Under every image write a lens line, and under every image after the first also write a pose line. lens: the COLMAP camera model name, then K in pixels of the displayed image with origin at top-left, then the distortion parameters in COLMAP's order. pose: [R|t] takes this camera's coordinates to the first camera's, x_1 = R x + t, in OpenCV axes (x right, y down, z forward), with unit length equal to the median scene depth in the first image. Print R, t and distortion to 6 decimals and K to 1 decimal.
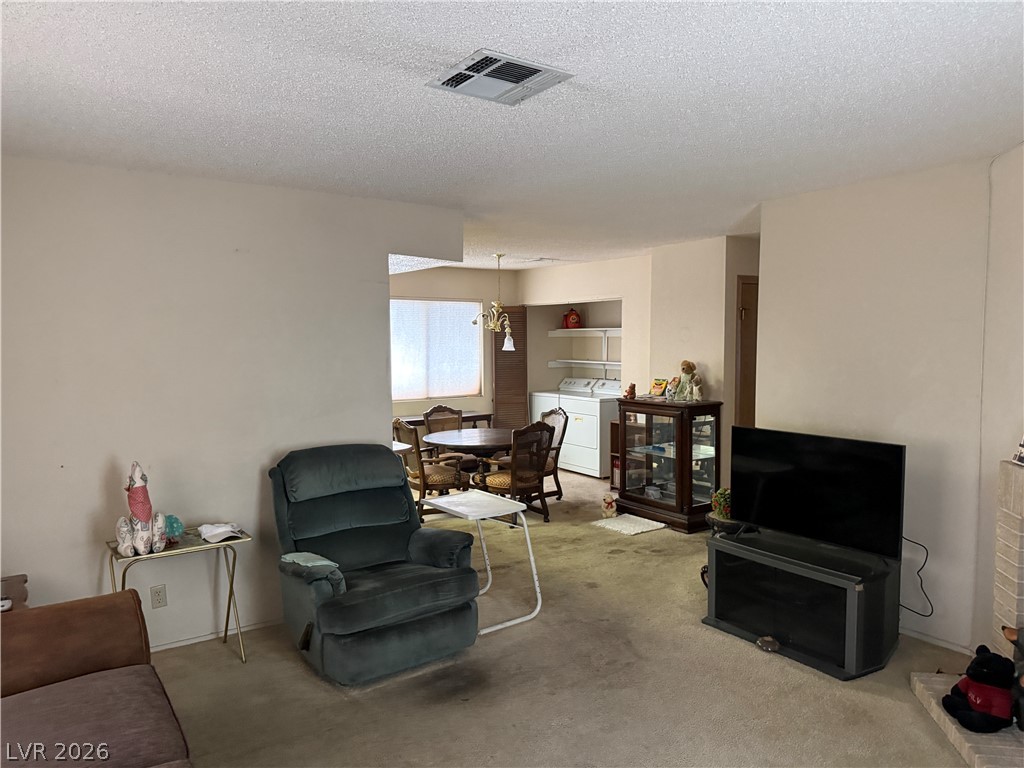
lens RADIAL K [[720.2, 0, 512.0], [0, 720.2, 384.0], [0, 0, 1]] dist [0.160348, -0.220822]
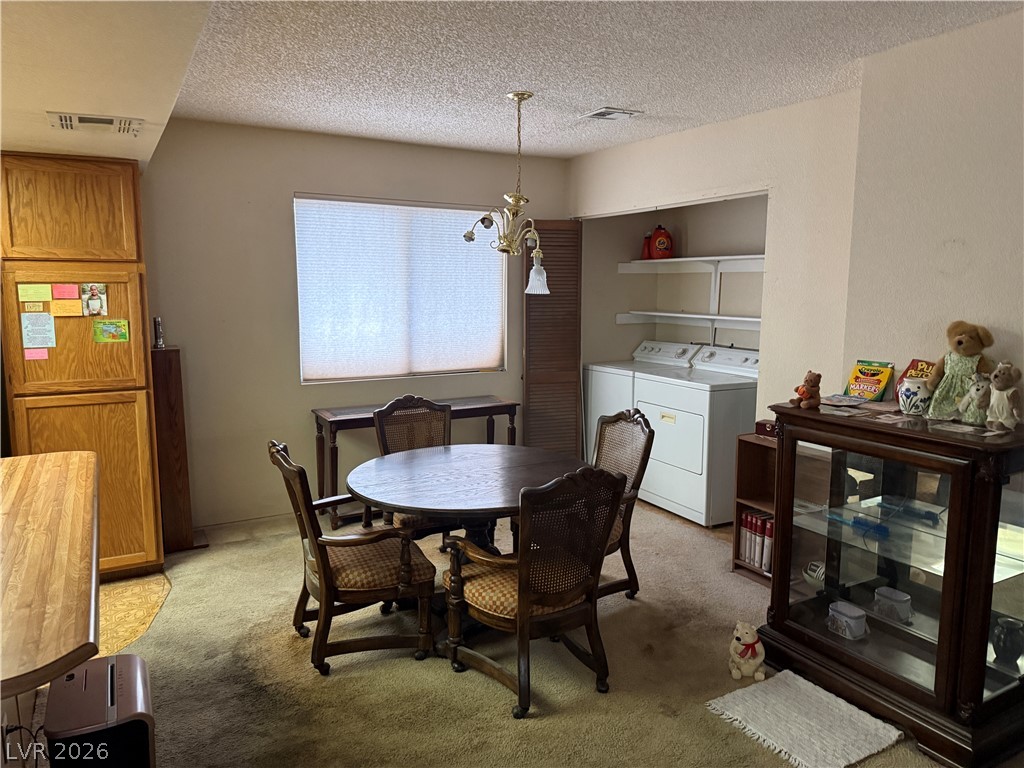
lens RADIAL K [[720.2, 0, 512.0], [0, 720.2, 384.0], [0, 0, 1]] dist [0.160348, -0.220822]
pose [[0.995408, 0.022682, -0.092992, 0.026482], [-0.015704, 0.997053, 0.075097, -0.021396], [0.094421, -0.073292, 0.992831, 0.491129]]
